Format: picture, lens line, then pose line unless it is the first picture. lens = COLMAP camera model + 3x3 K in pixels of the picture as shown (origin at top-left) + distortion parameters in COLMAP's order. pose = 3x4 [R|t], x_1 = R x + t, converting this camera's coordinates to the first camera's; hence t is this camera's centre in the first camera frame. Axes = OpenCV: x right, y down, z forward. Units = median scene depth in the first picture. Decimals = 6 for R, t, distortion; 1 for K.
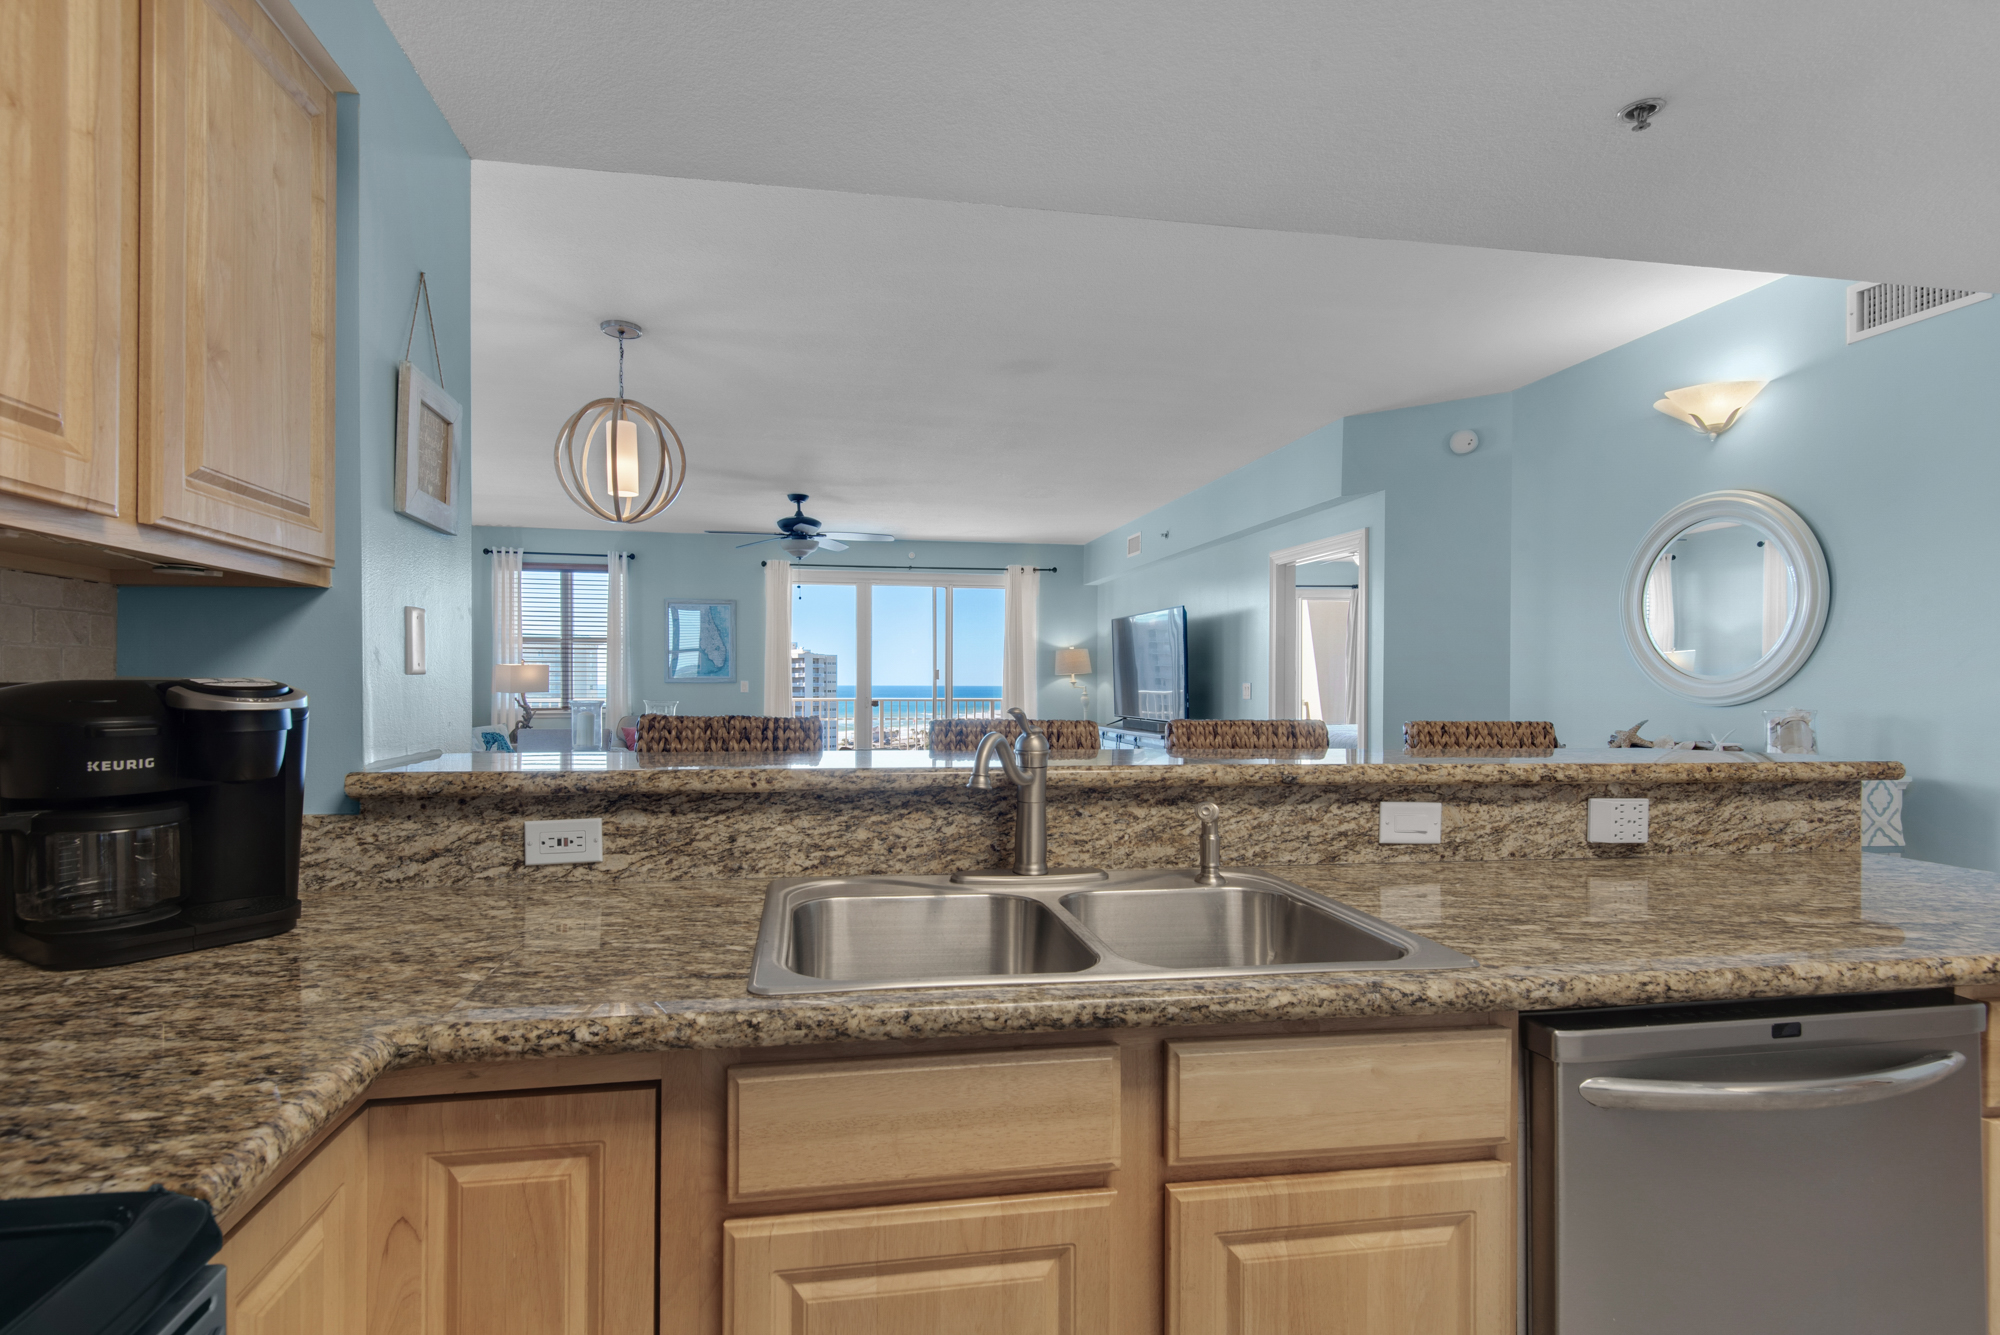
lens RADIAL K [[1002.6, 0, 1010.8], [0, 1002.6, 677.4], [0, 0, 1]] dist [0.032969, -0.027388]
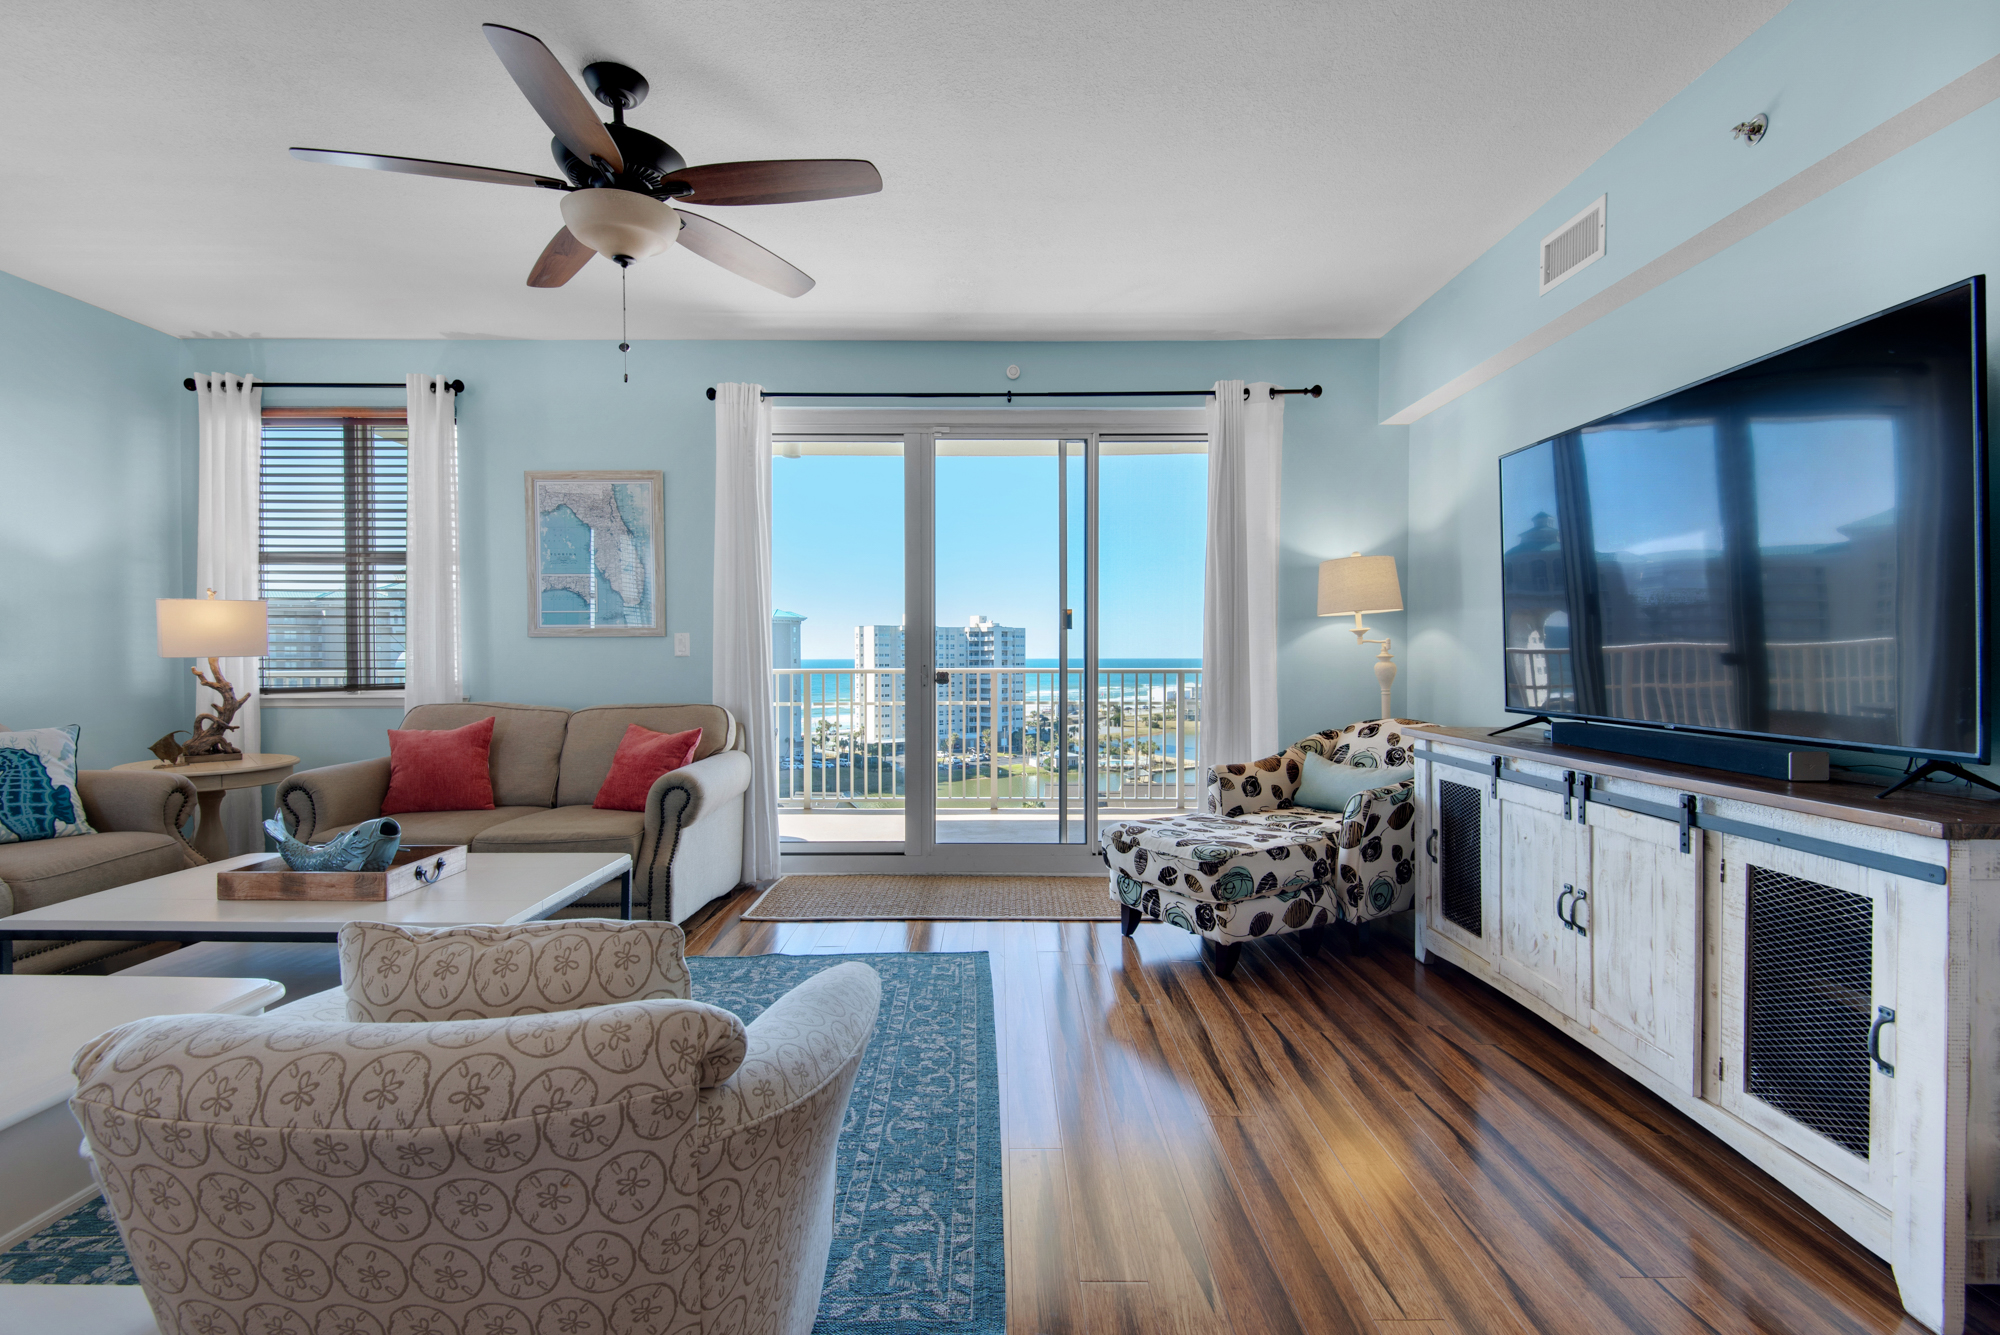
lens RADIAL K [[920.8, 0, 992.5], [0, 920.8, 655.1], [0, 0, 1]] dist [0.031960, -0.019562]
pose [[0.983925, -0.004189, -0.178531, -0.032711], [0.005991, 0.999936, 0.009556, 0.011491], [0.178480, -0.010472, 0.983888, 0.610398]]
